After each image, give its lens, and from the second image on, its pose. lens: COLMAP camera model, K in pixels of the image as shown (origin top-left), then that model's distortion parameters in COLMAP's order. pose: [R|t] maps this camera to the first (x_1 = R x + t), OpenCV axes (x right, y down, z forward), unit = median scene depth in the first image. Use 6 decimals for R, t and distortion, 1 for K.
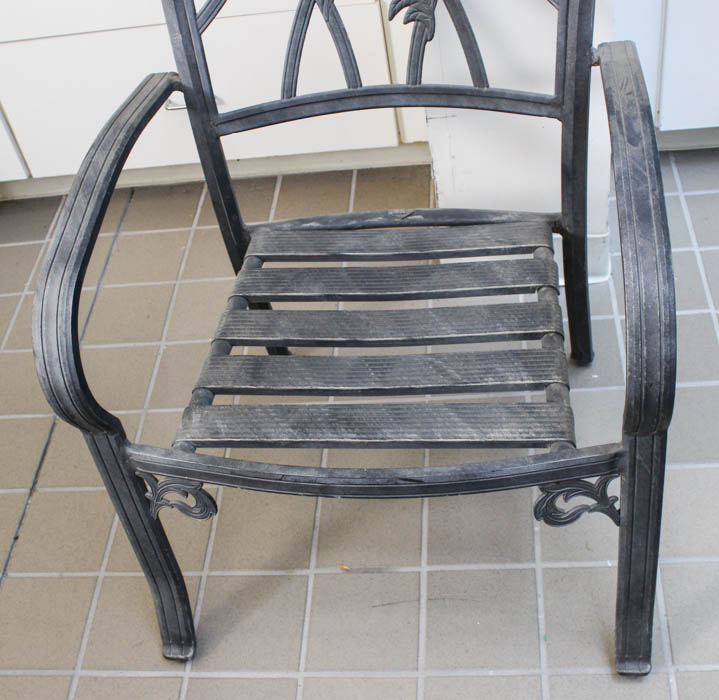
lens RADIAL K [[995.9, 0, 364.8], [0, 995.9, 351.4], [0, 0, 1]] dist [-0.121345, 0.000000]
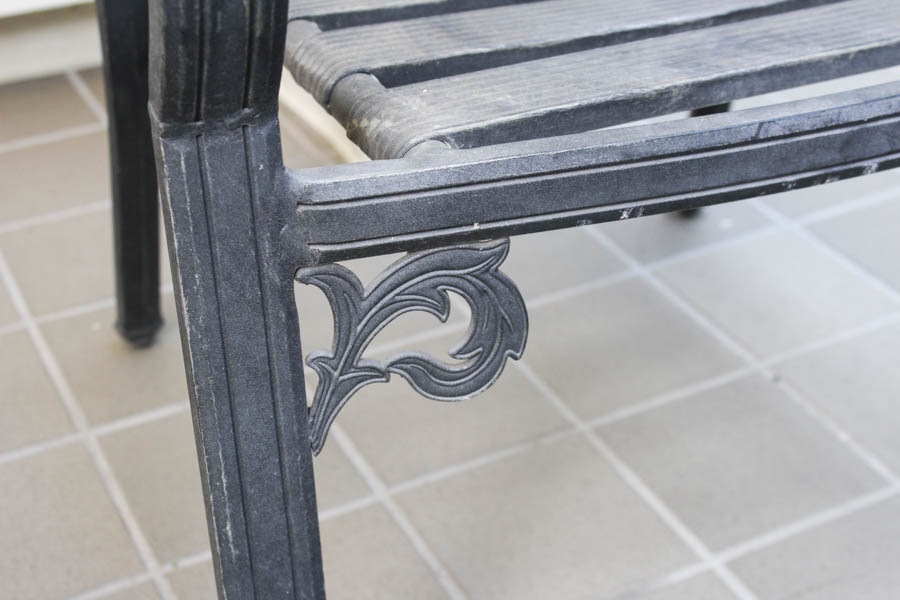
lens RADIAL K [[1422.6, 0, 449.9], [0, 1422.6, 299.1], [0, 0, 1]] dist [-0.051856, 0.000000]
pose [[0.854299, -0.164050, 0.493214, -0.390797], [0.285195, 0.941240, -0.180918, 0.213085], [-0.434553, 0.295220, 0.850887, 0.517713]]
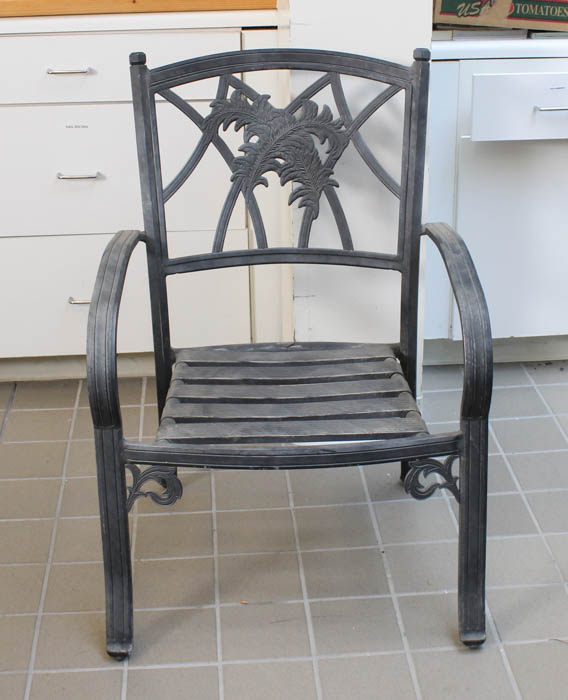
lens RADIAL K [[1153.3, 0, 304.7], [0, 1153.3, 308.8], [0, 0, 1]] dist [-0.145716, 0.000000]
pose [[0.981146, 0.062521, 0.182877, -0.266943], [0.015785, 0.917147, -0.398235, 0.520699], [-0.192623, 0.393614, 0.898869, -0.544303]]
